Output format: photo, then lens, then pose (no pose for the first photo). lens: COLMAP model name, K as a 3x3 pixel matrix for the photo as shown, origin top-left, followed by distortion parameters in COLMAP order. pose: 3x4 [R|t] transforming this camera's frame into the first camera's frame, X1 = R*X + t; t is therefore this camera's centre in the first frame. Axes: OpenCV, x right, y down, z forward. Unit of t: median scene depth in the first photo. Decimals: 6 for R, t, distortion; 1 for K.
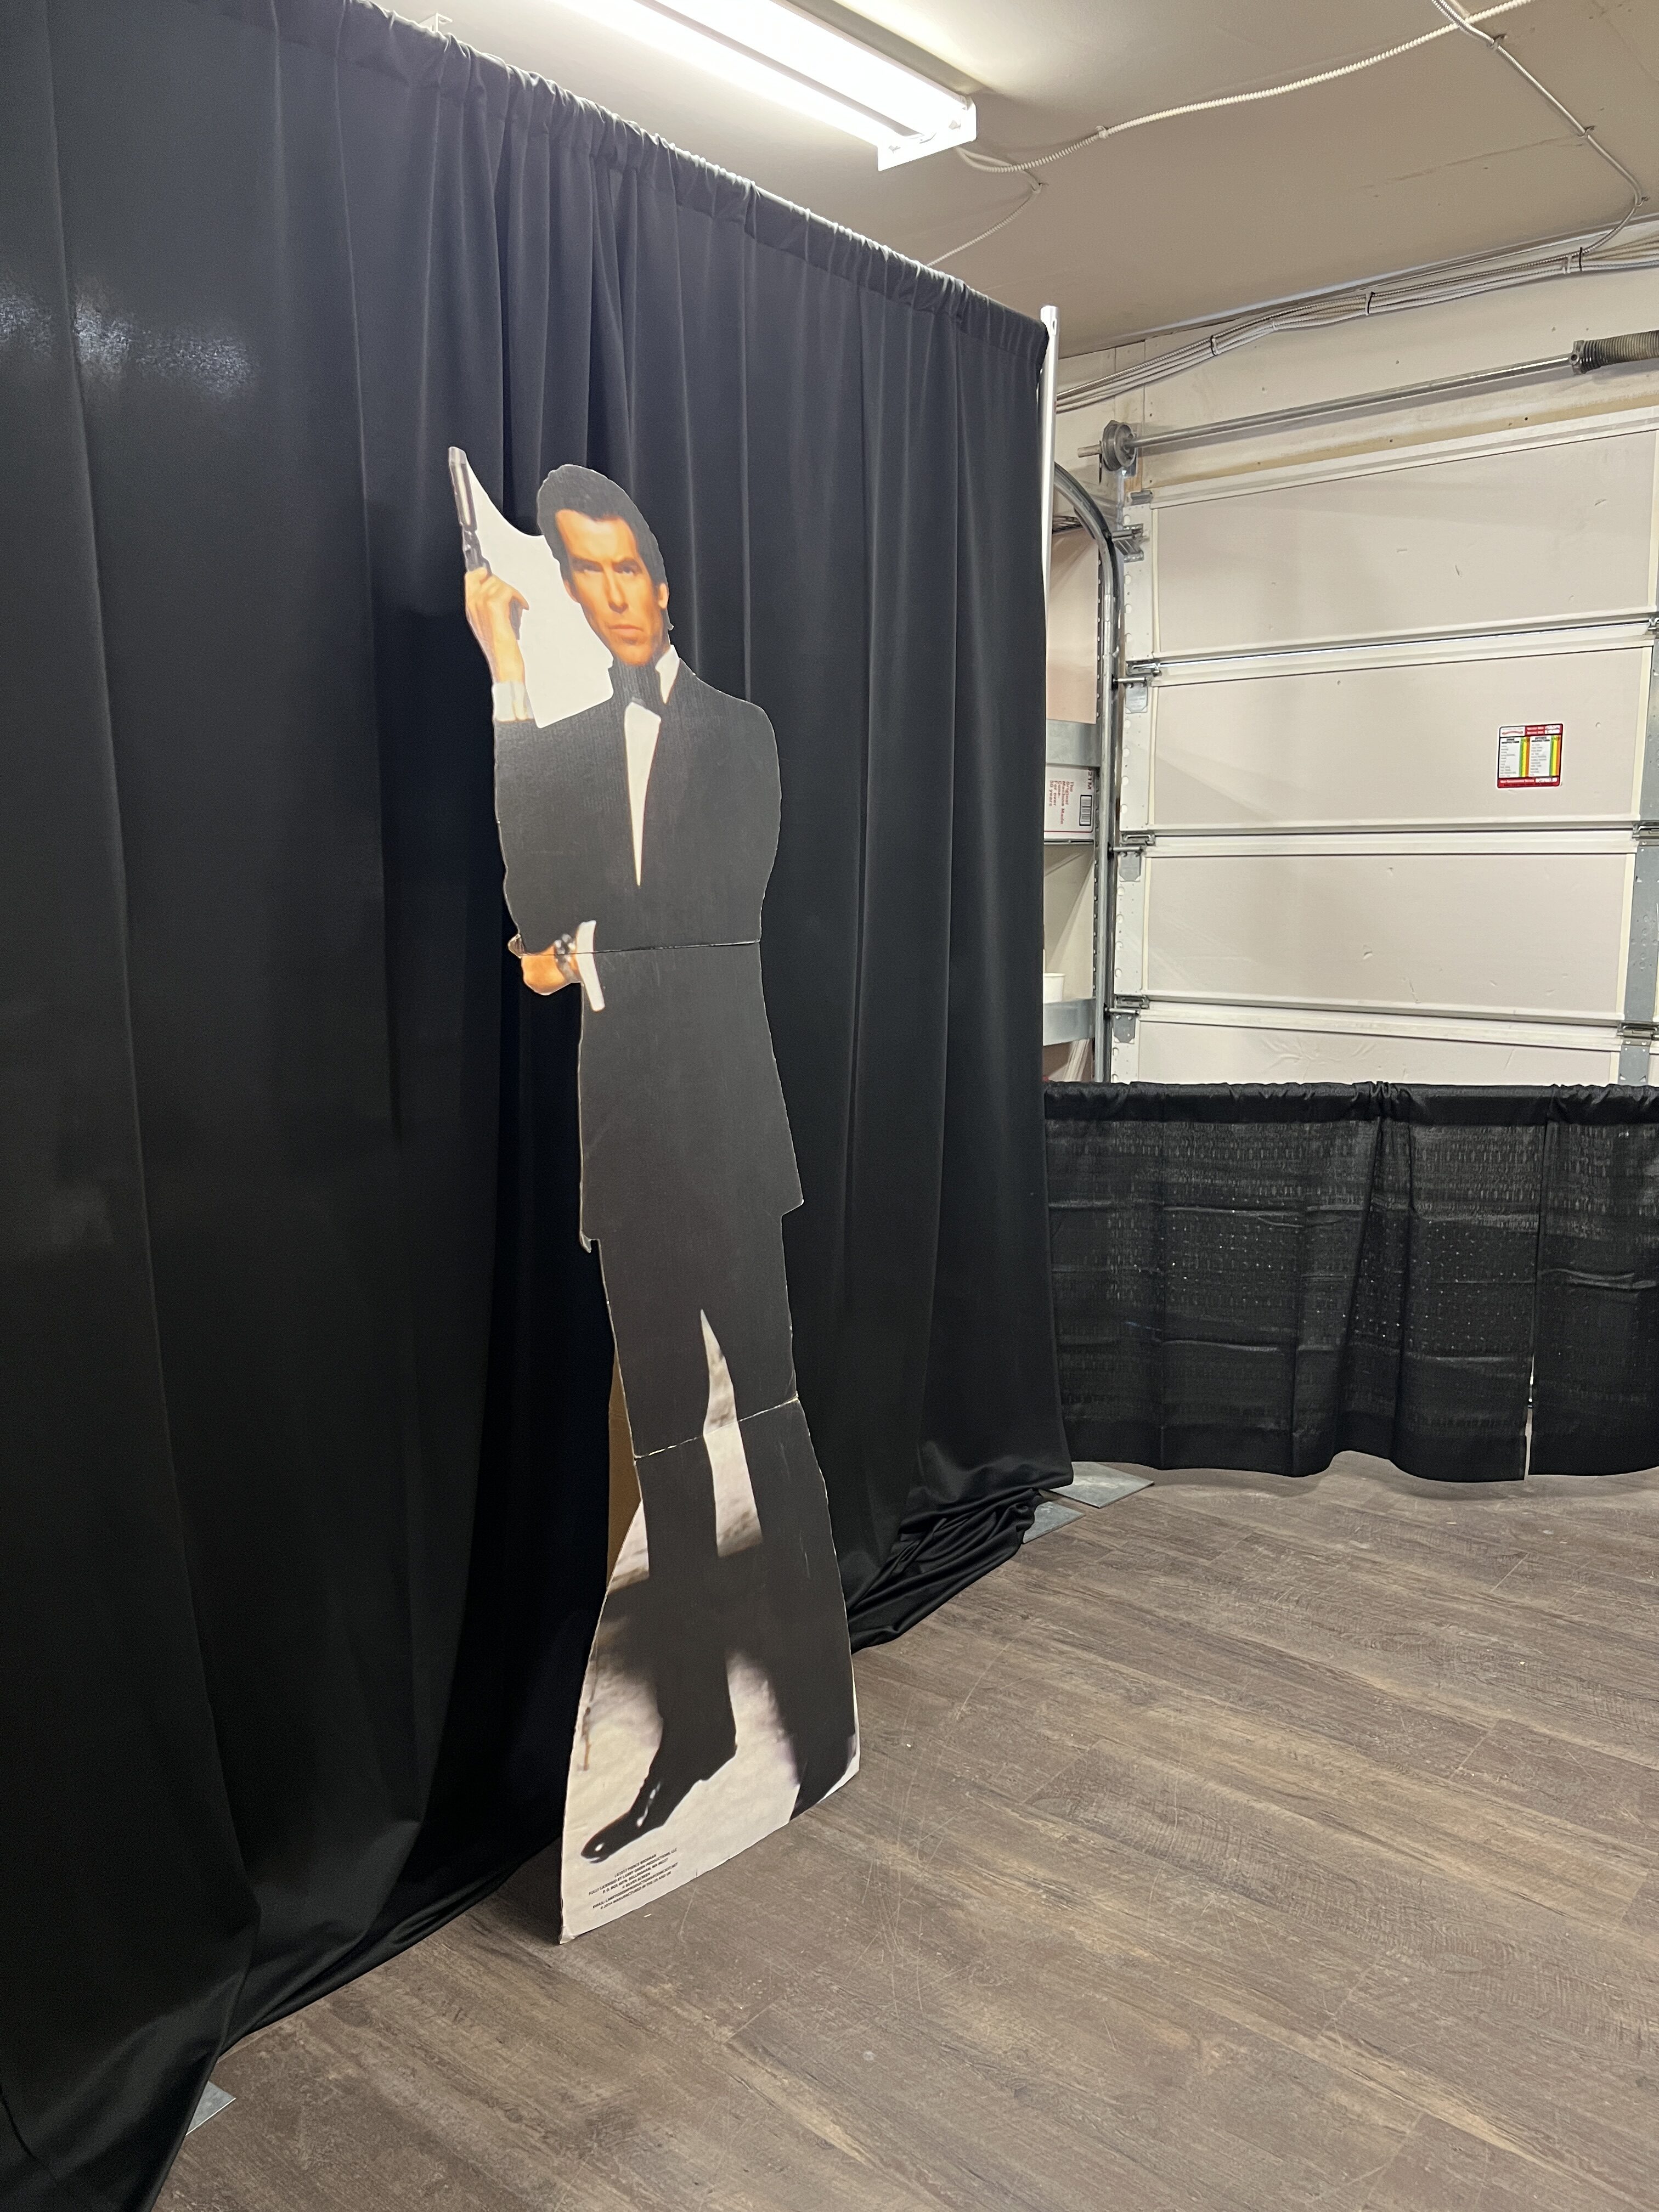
lens RADIAL K [[1661.1, 0, 835.4], [0, 1661.1, 1111.3], [0, 0, 1]] dist [0.044931, -0.054600]
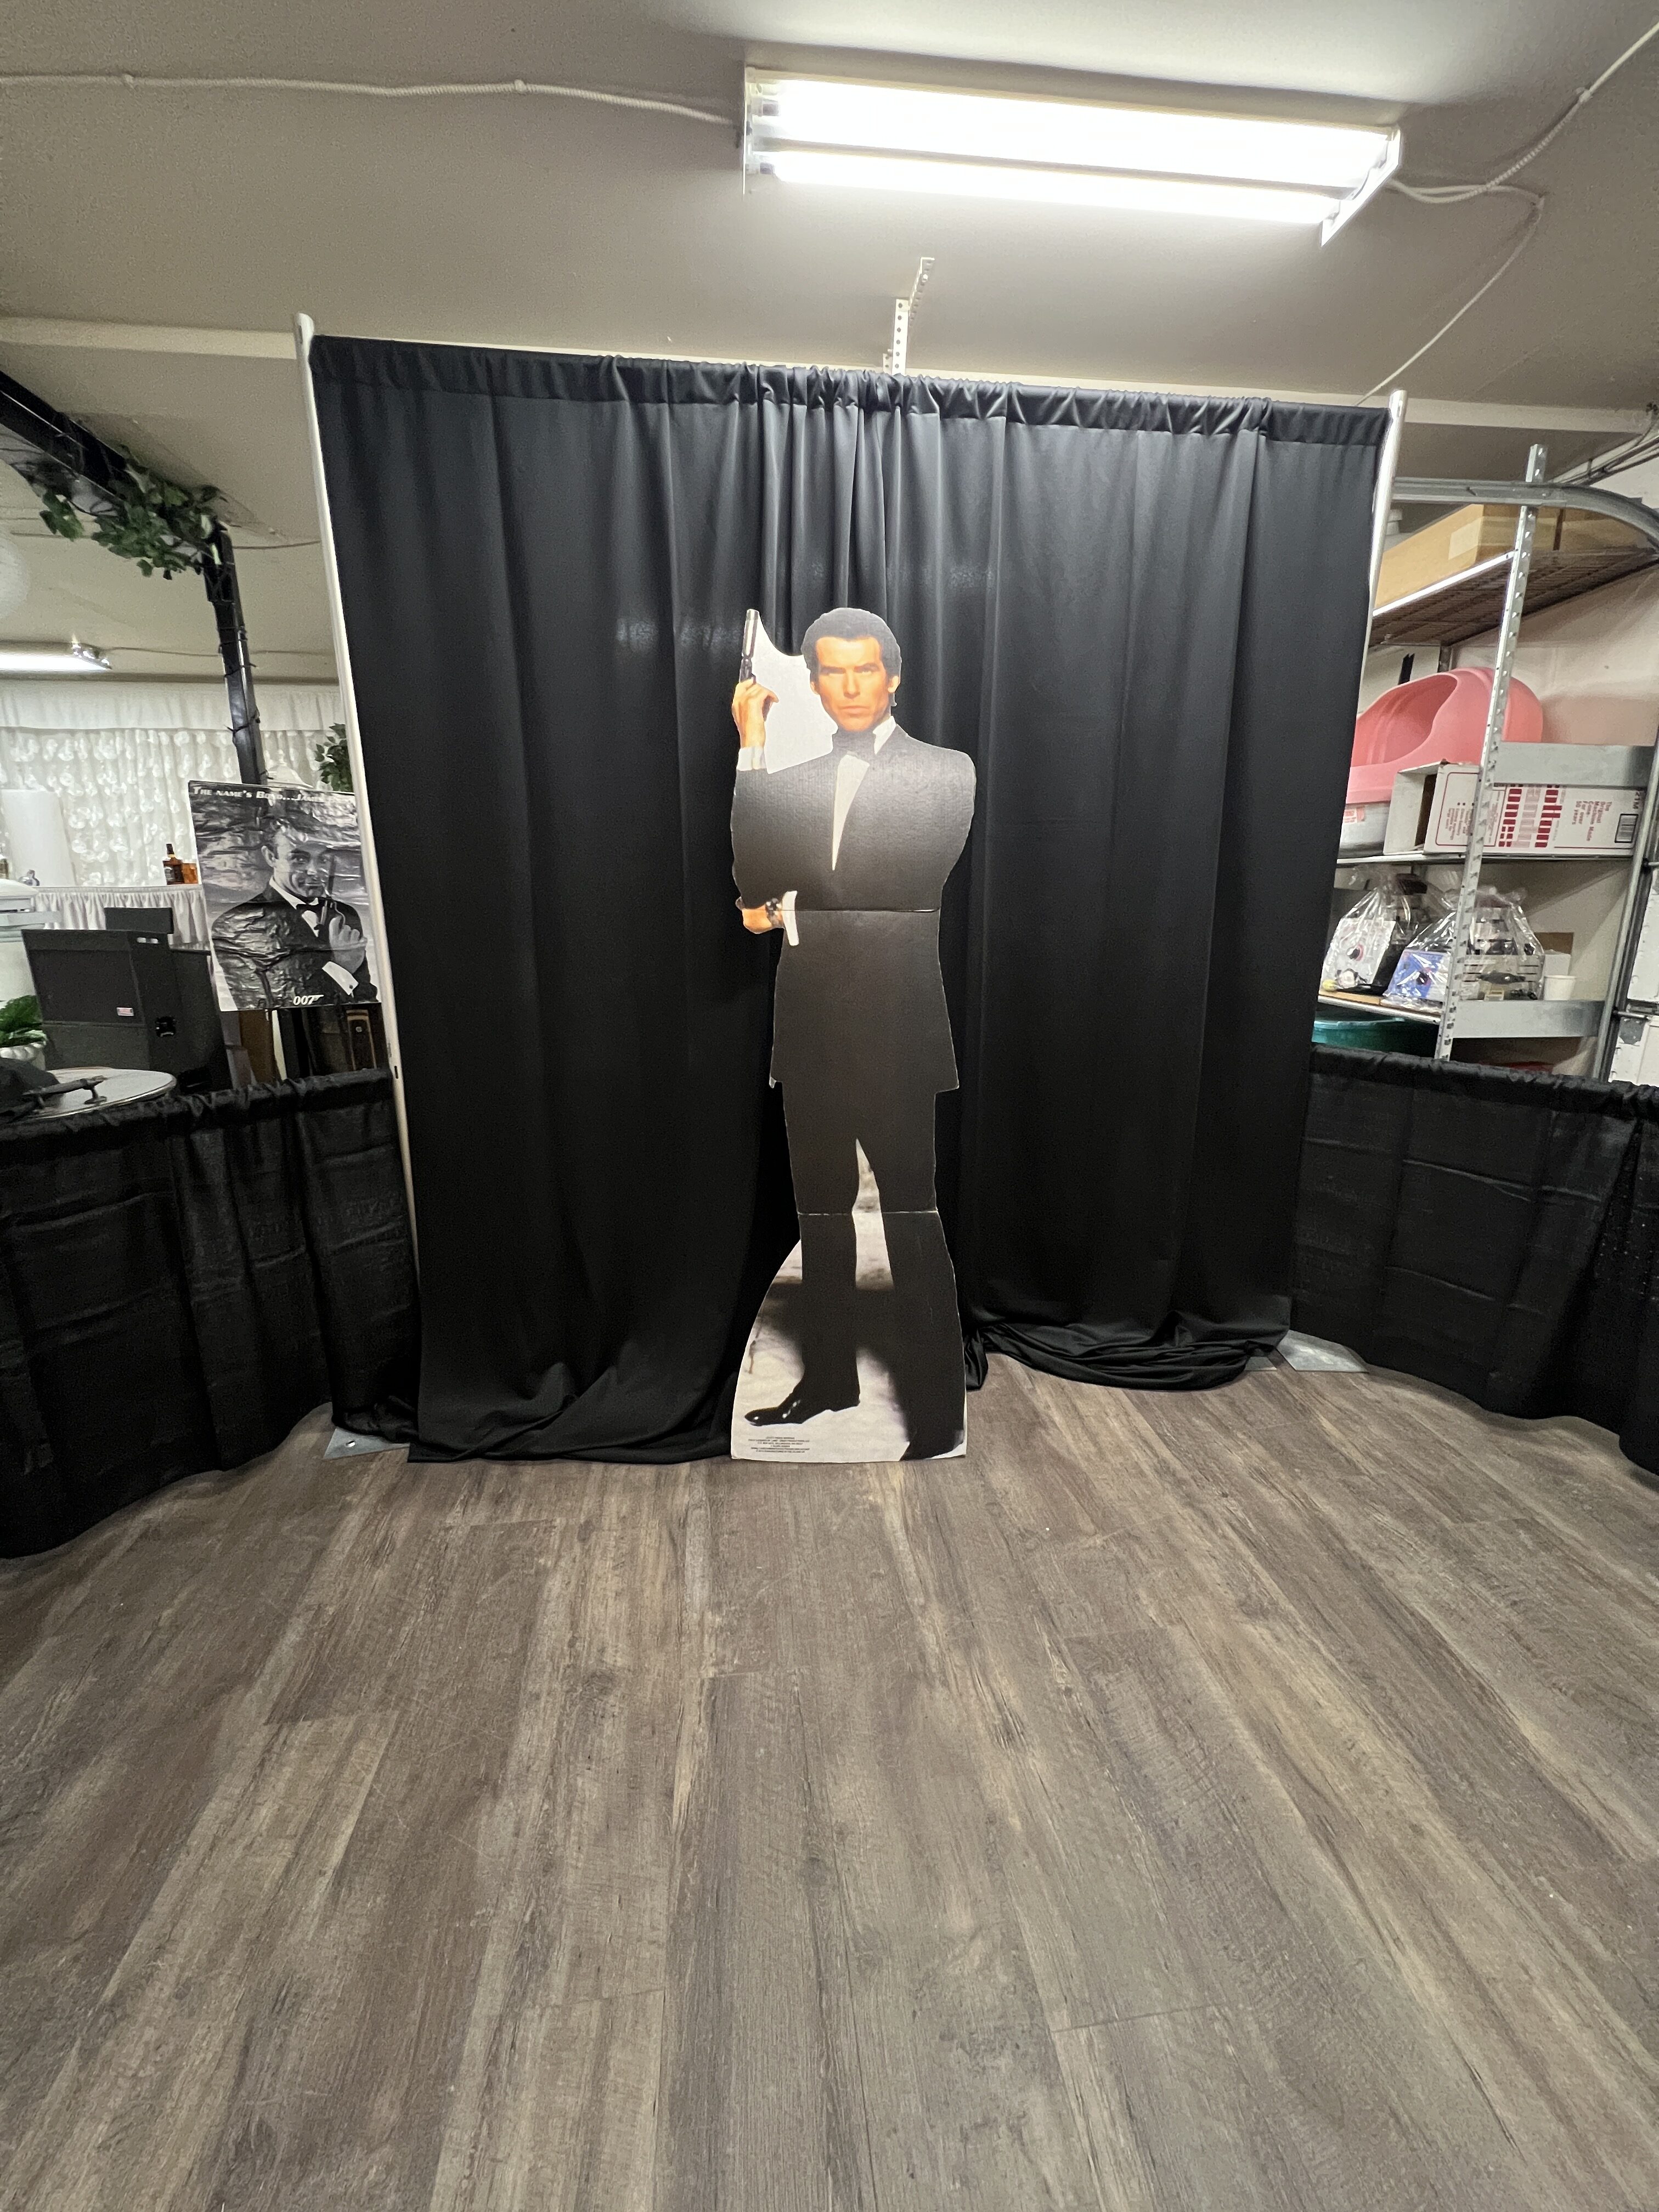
lens RADIAL K [[879.4, 0, 832.6], [0, 879.4, 1101.2], [0, 0, 1]] dist [-0.002755, 0.000164]
pose [[0.718365, 0.172524, -0.673934, 0.487731], [-0.119985, 0.984969, 0.124253, -0.020807], [0.685241, -0.008397, 0.728268, 0.368620]]
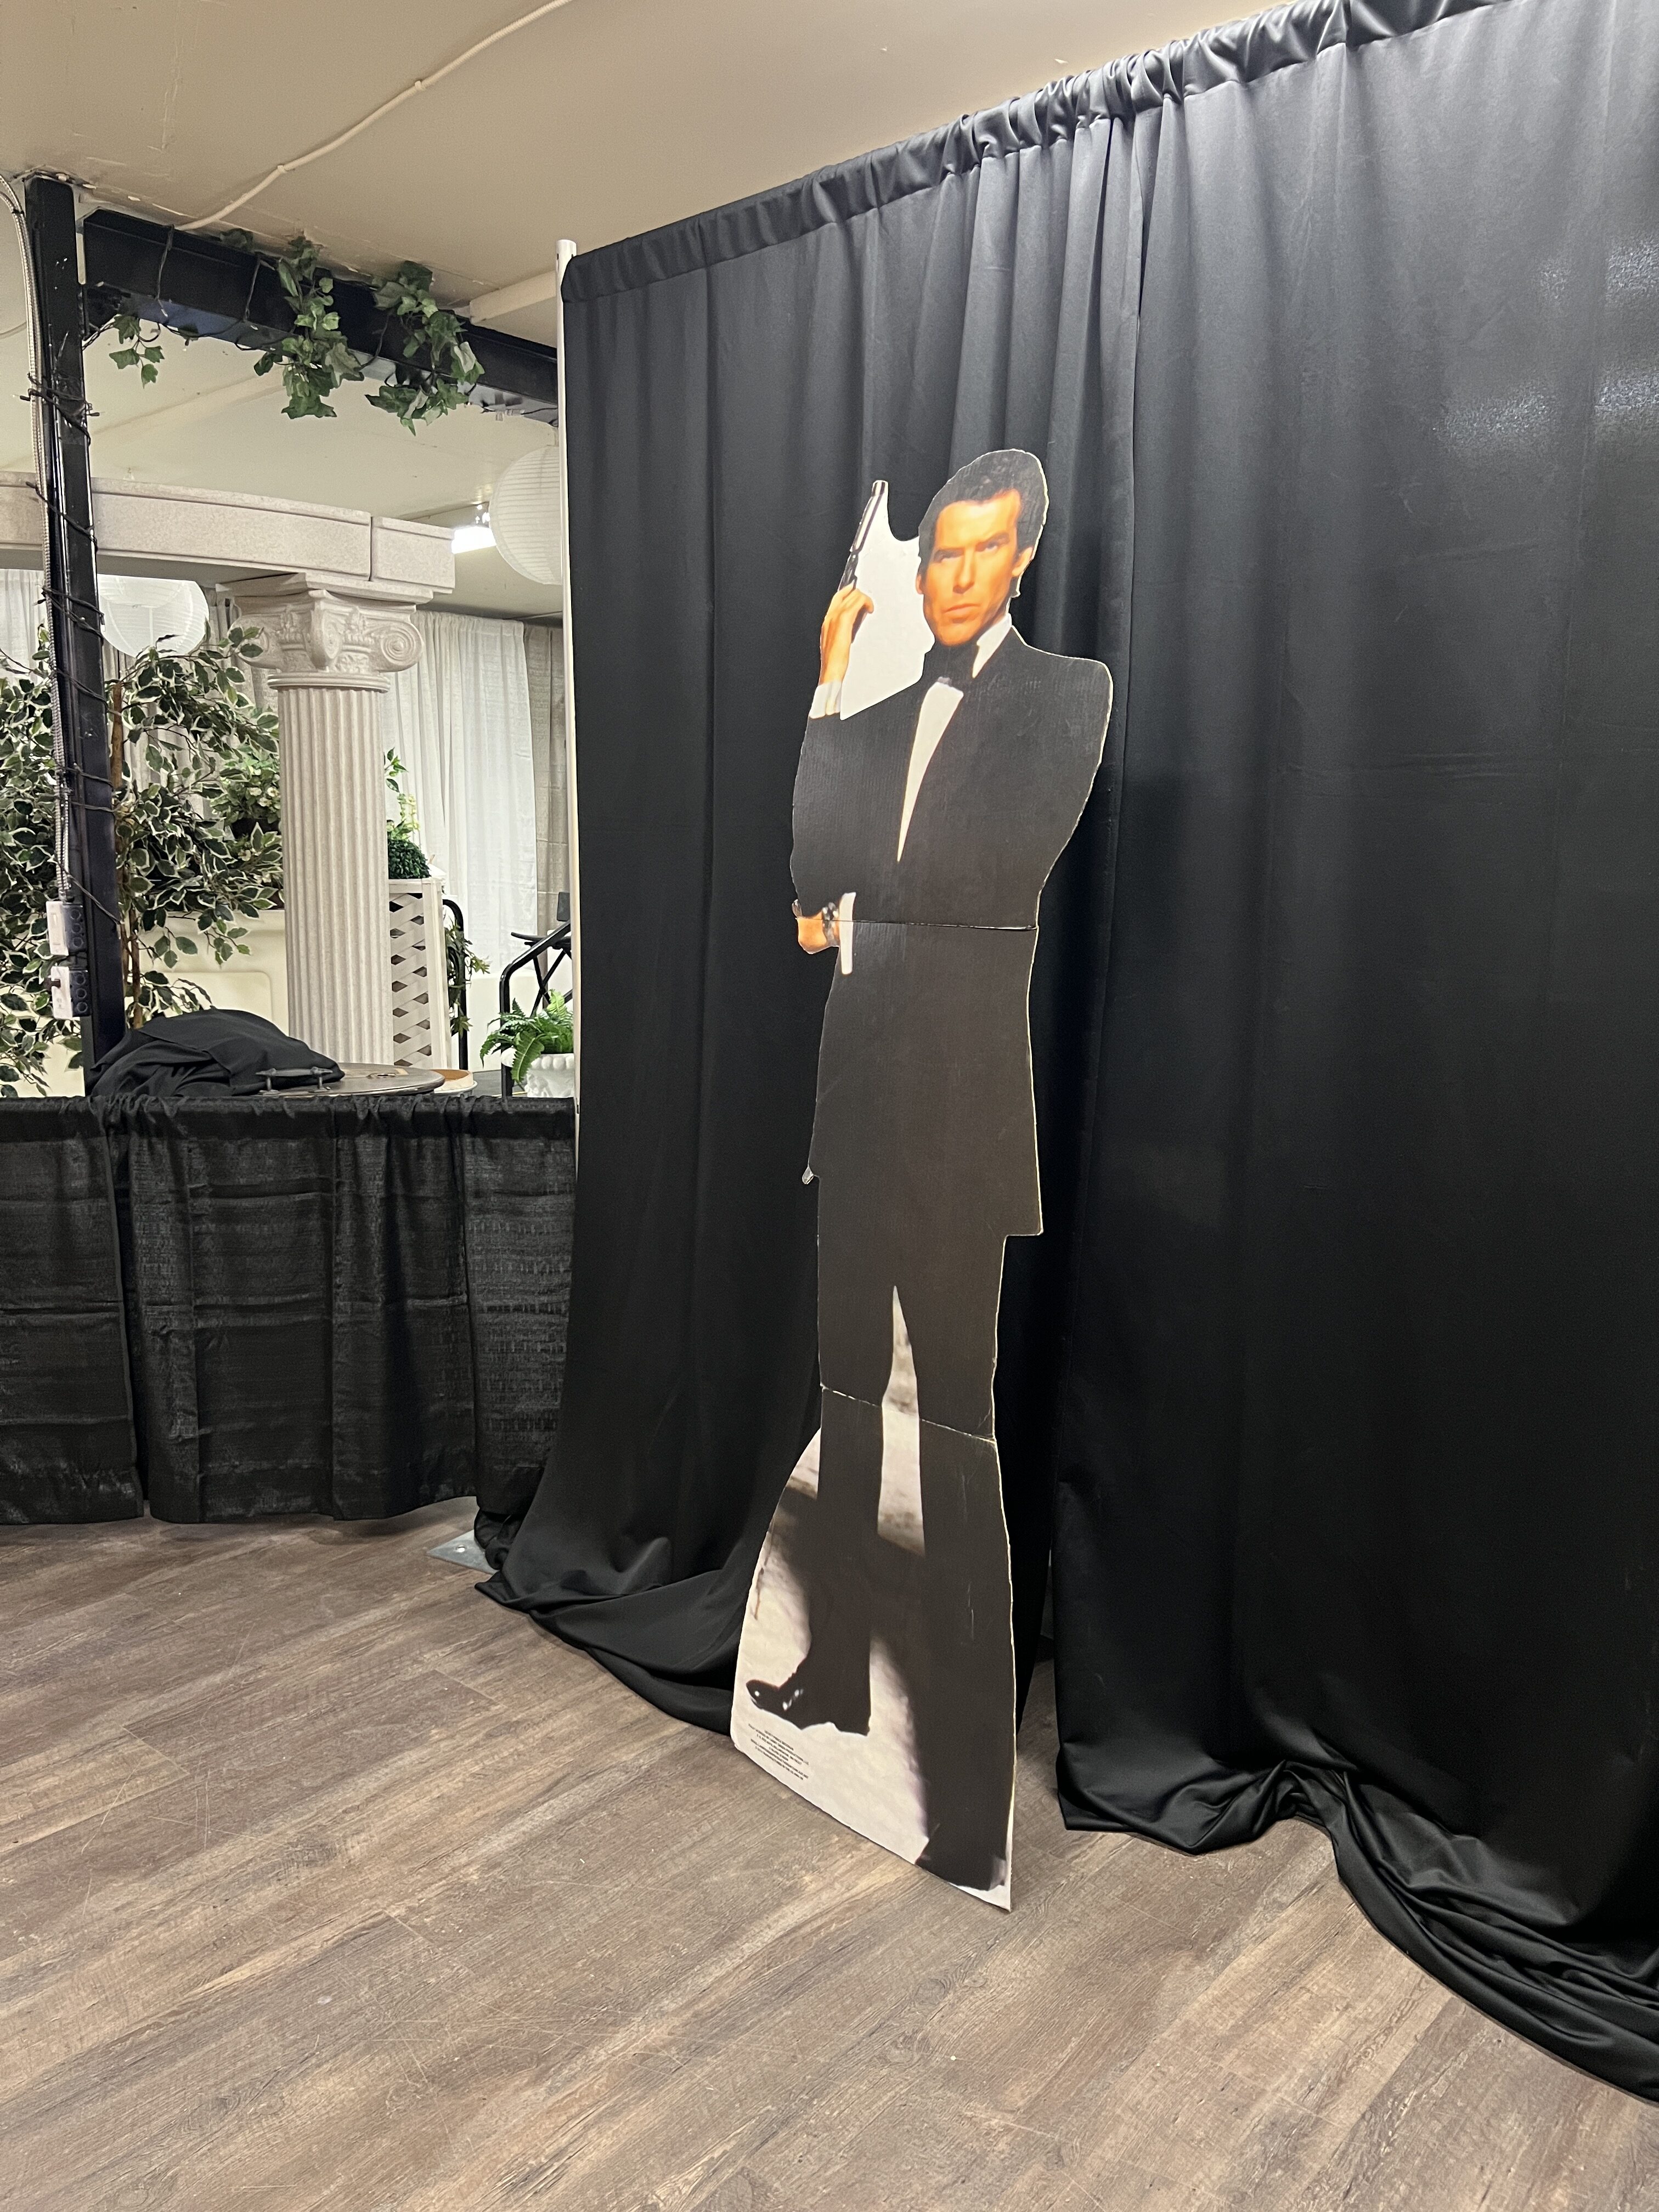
lens RADIAL K [[1661.1, 0, 828.6], [0, 1661.1, 1123.2], [0, 0, 1]] dist [0.044931, -0.054600]
pose [[-0.040534, 0.160835, -0.986149, 0.918214], [-0.171633, 0.971169, 0.165446, -0.139085], [0.984327, 0.175961, -0.011761, 0.981462]]
